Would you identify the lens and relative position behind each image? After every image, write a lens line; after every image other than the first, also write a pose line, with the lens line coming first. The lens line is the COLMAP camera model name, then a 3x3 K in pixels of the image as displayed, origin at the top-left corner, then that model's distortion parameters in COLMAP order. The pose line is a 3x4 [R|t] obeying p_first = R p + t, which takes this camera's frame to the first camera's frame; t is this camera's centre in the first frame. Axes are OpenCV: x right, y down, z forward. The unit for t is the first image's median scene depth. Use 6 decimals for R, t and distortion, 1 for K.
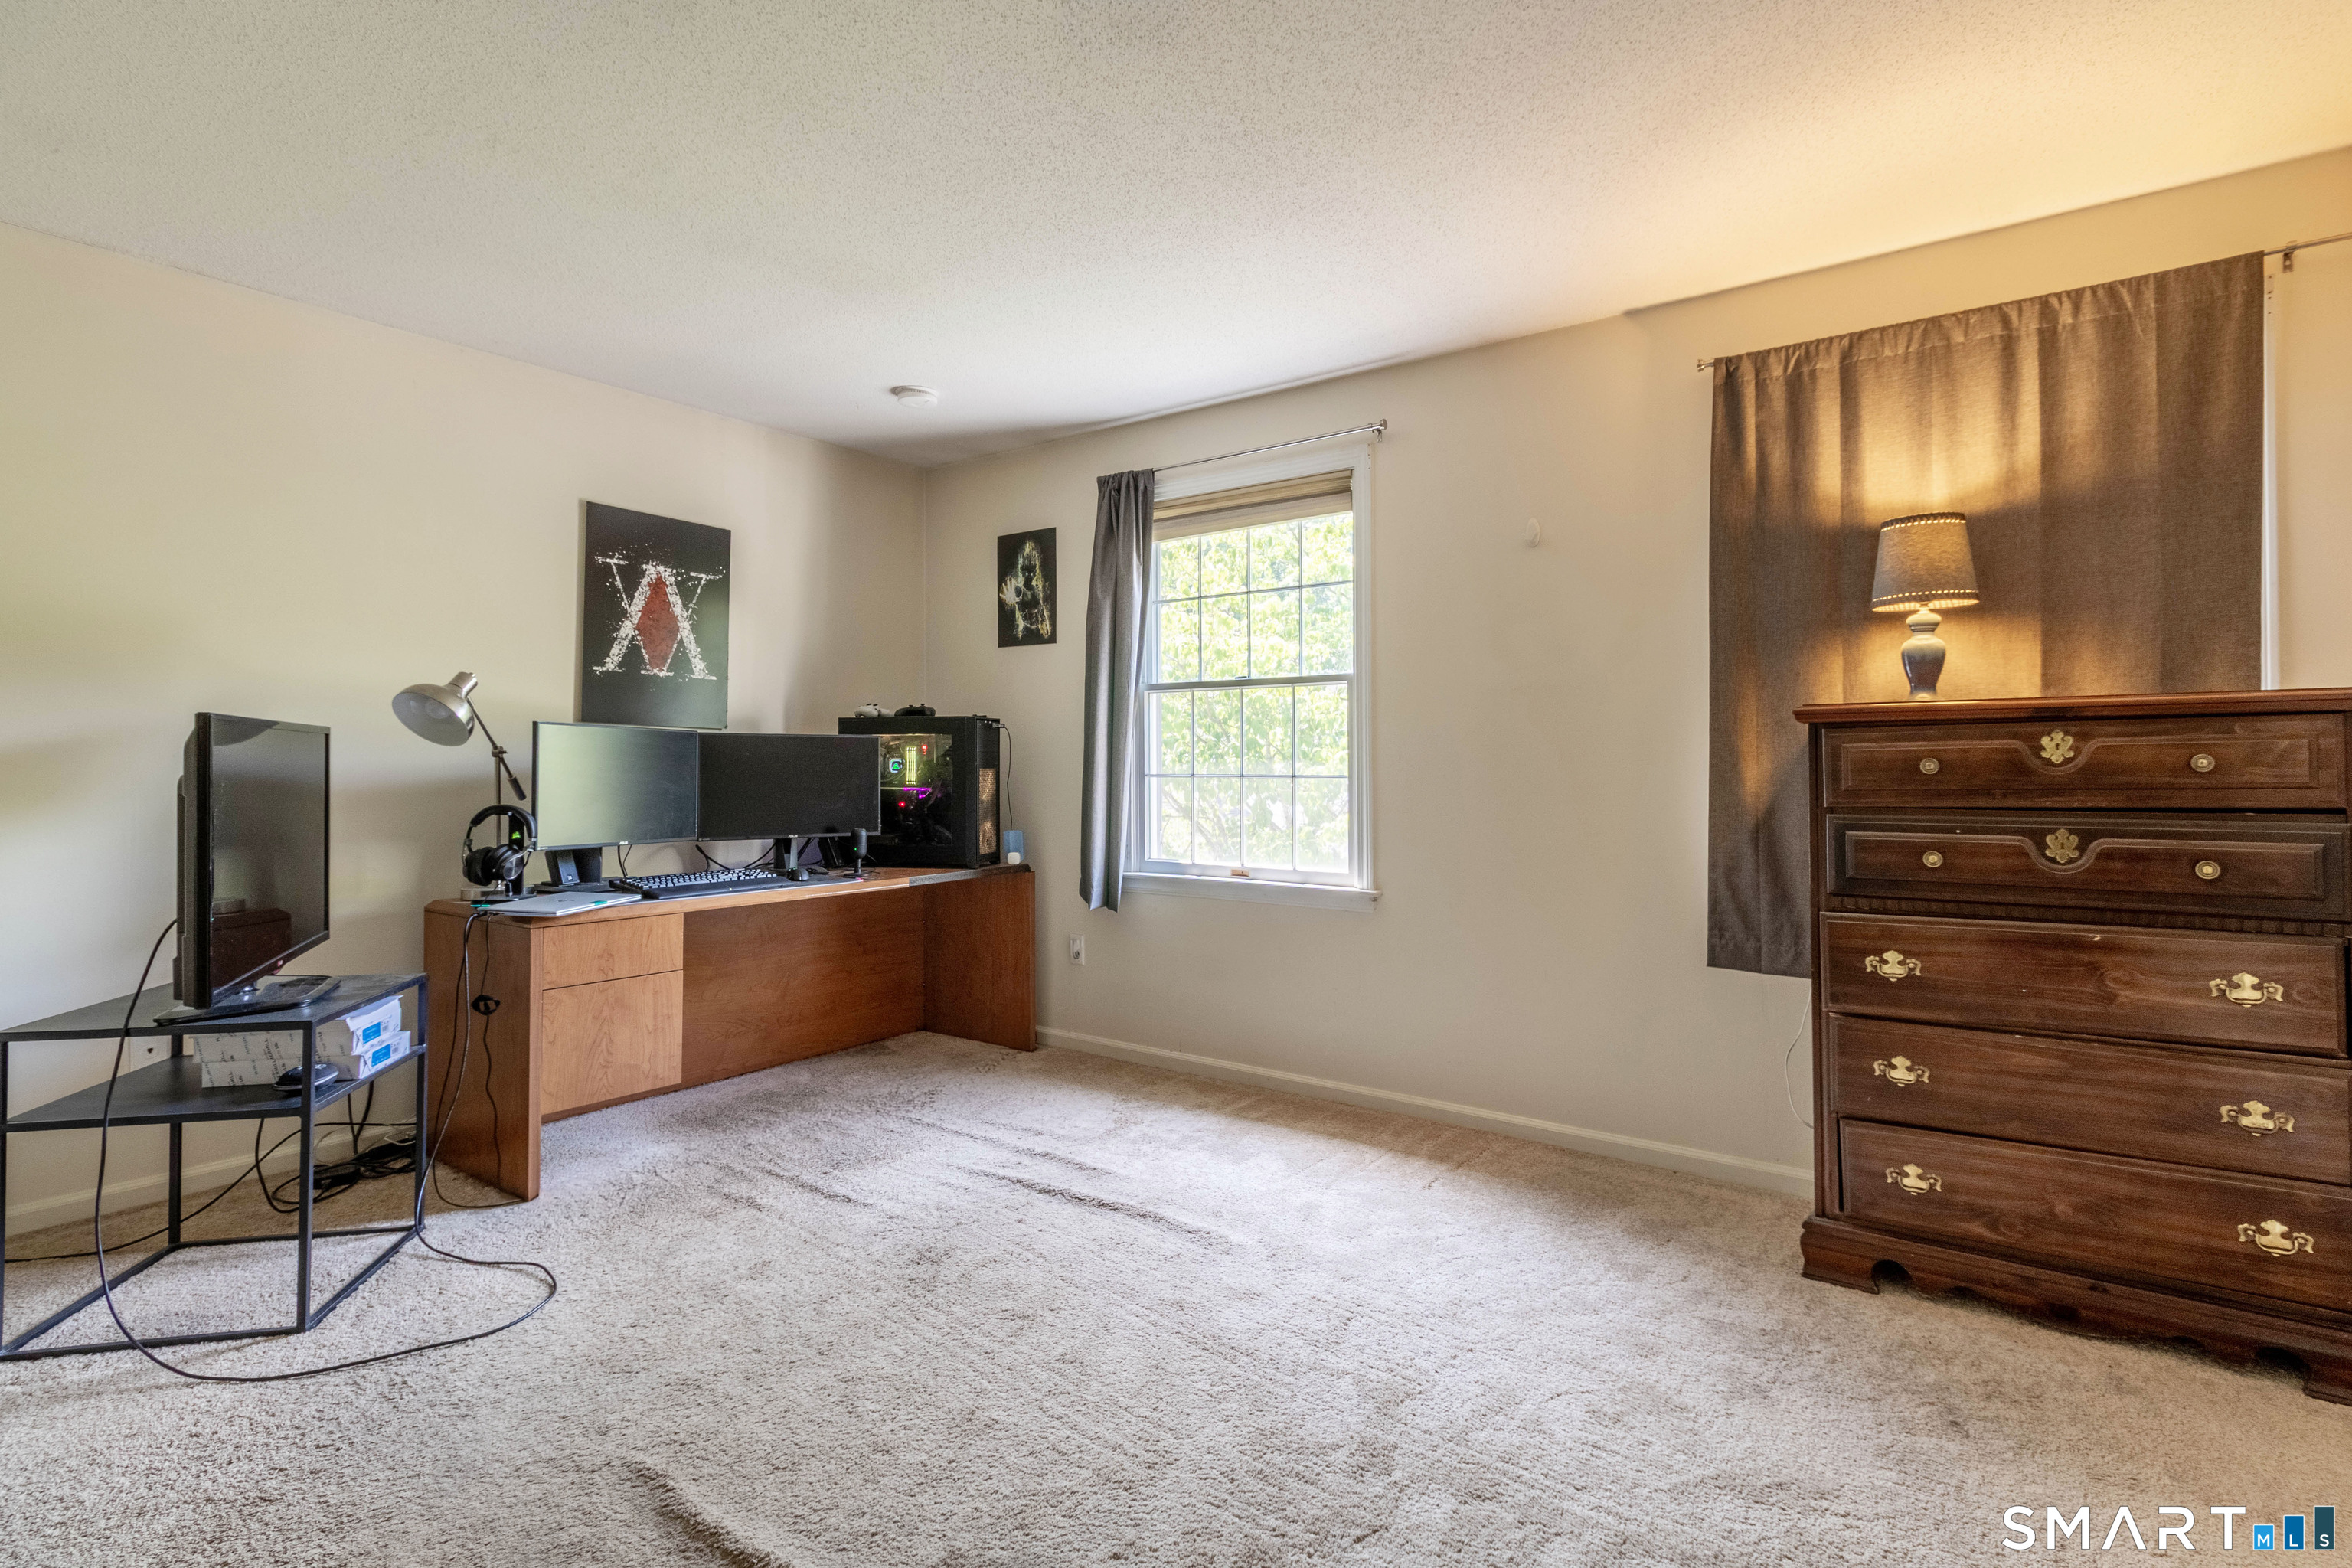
lens RADIAL K [[1113.9, 0, 1170.6], [0, 1113.9, 755.9], [0, 0, 1]] dist [0.004739, 0.000137]
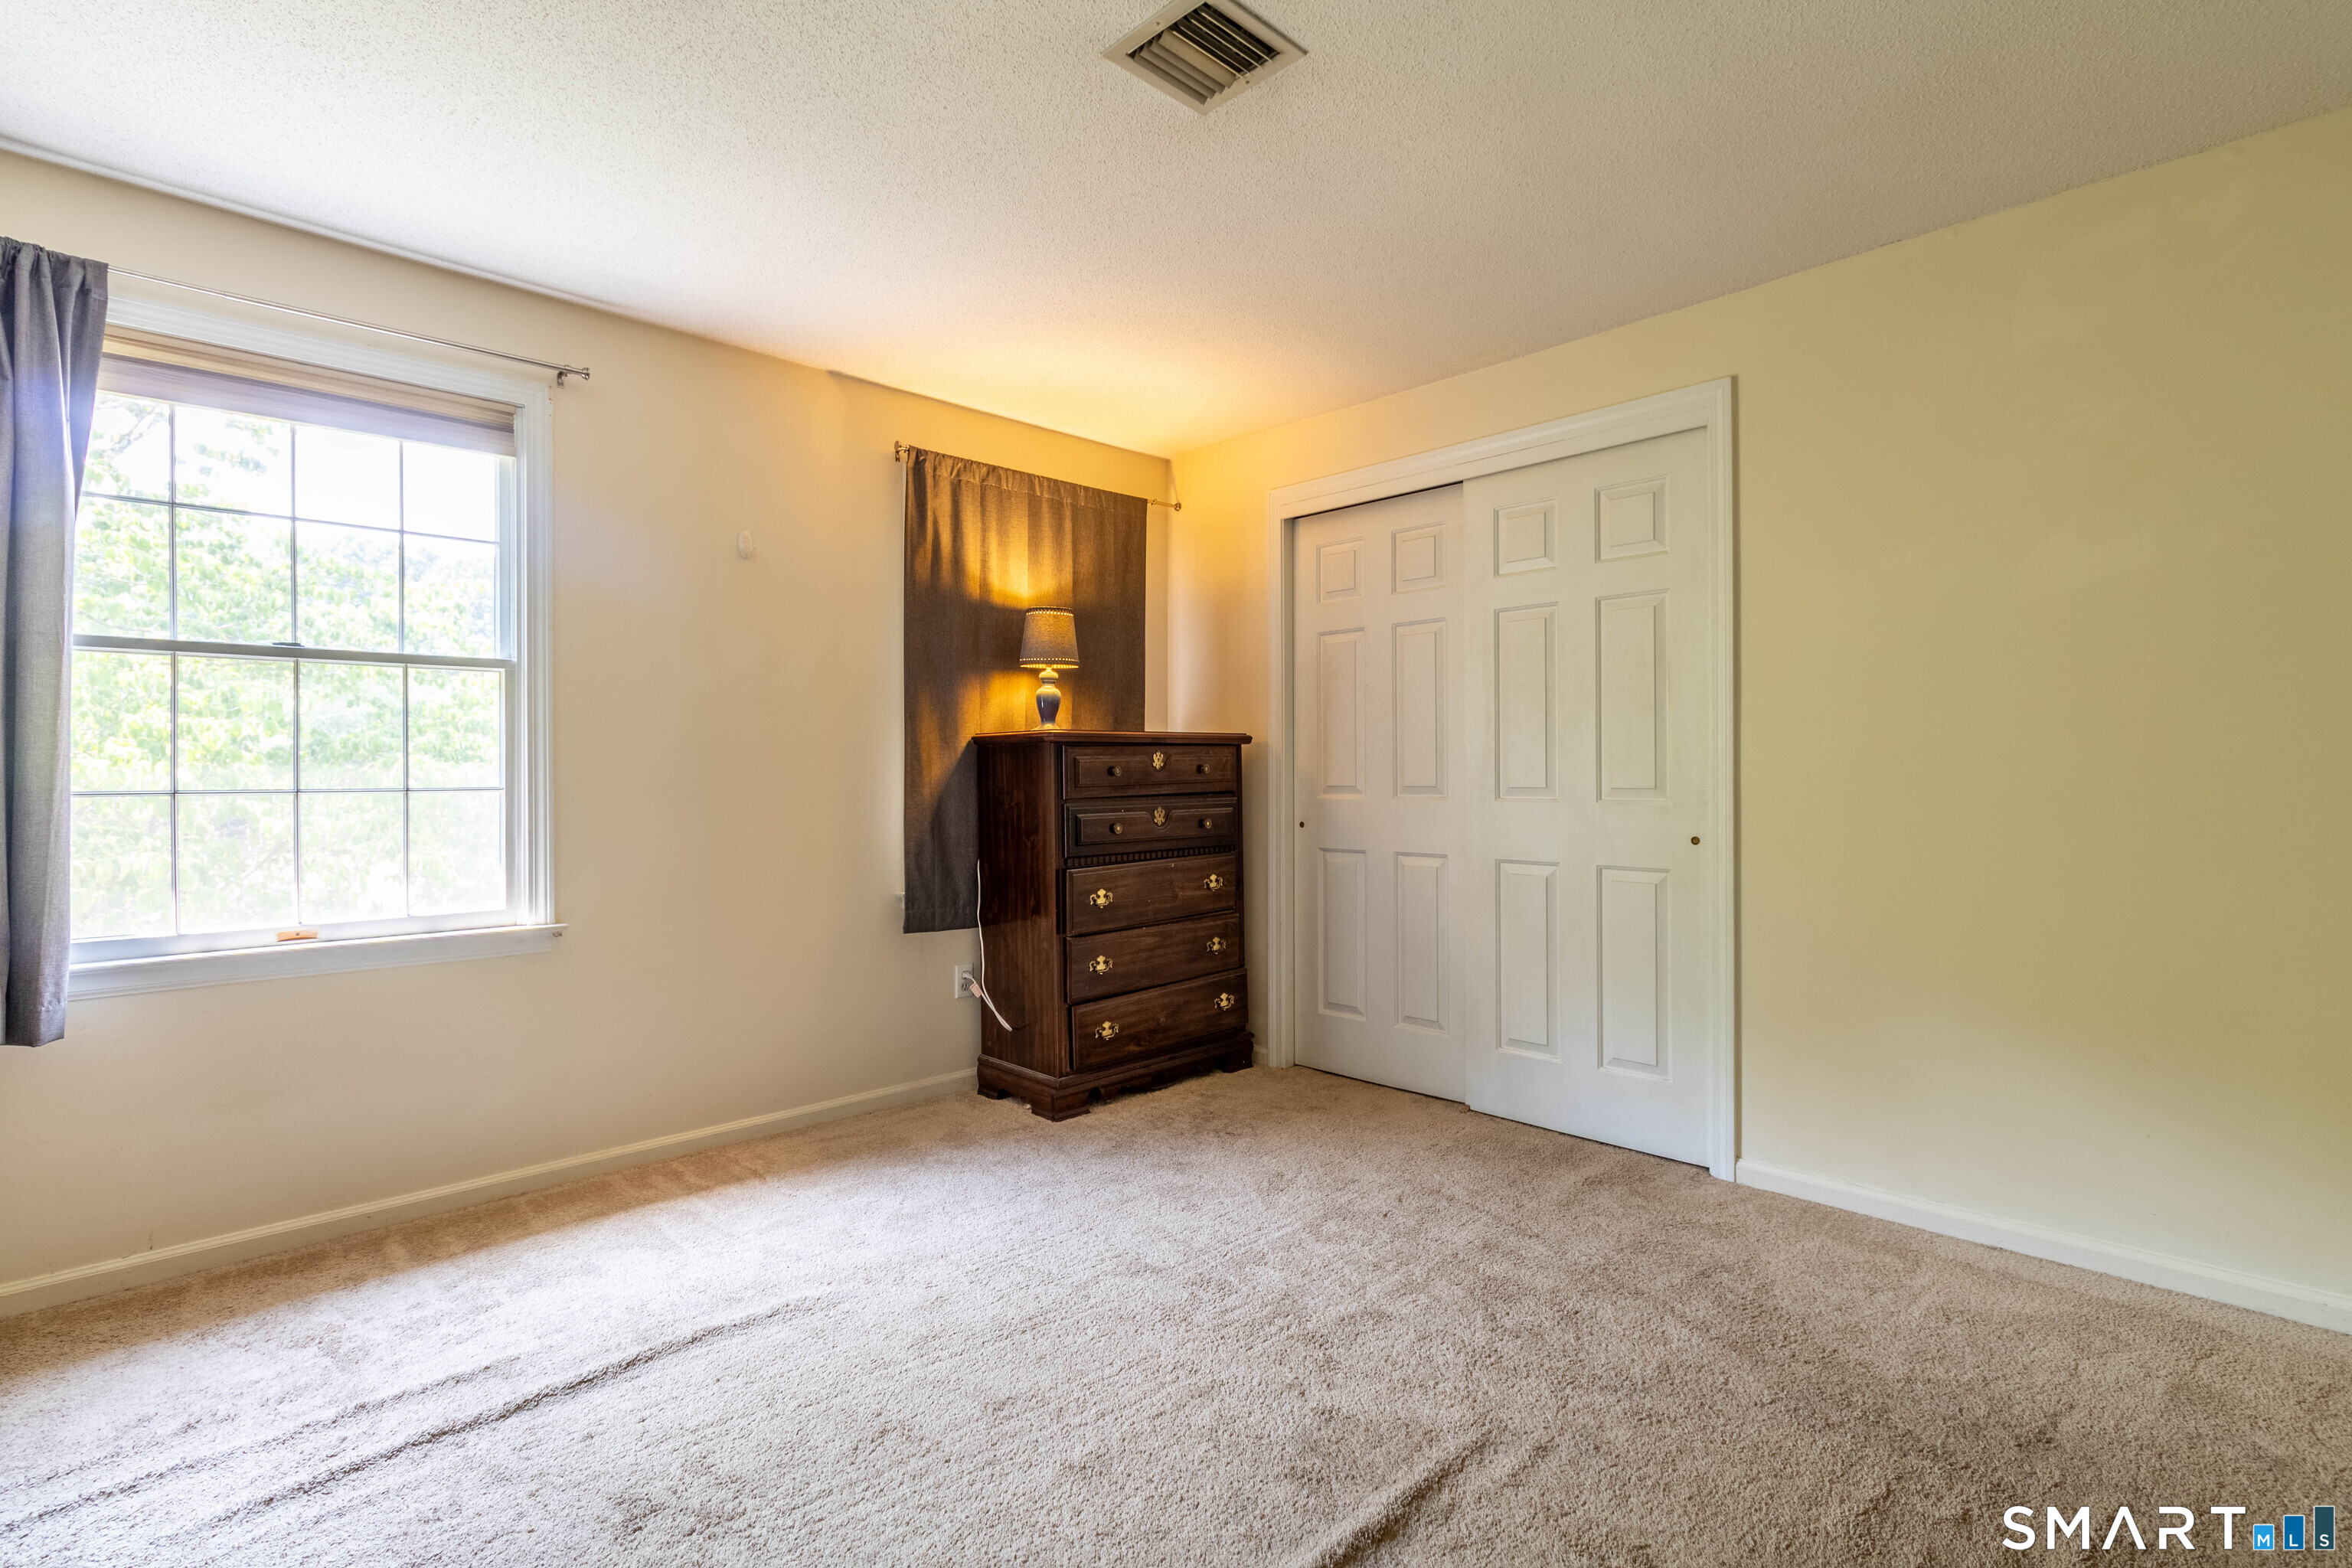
lens RADIAL K [[1128.8, 0, 1177.3], [0, 1128.8, 773.0], [0, 0, 1]] dist [0.001244, -0.000645]
pose [[0.167698, -0.000885, 0.985838, -0.742430], [-0.001832, 0.999998, 0.001209, 0.007910], [-0.985837, -0.002009, 0.167696, 0.518331]]
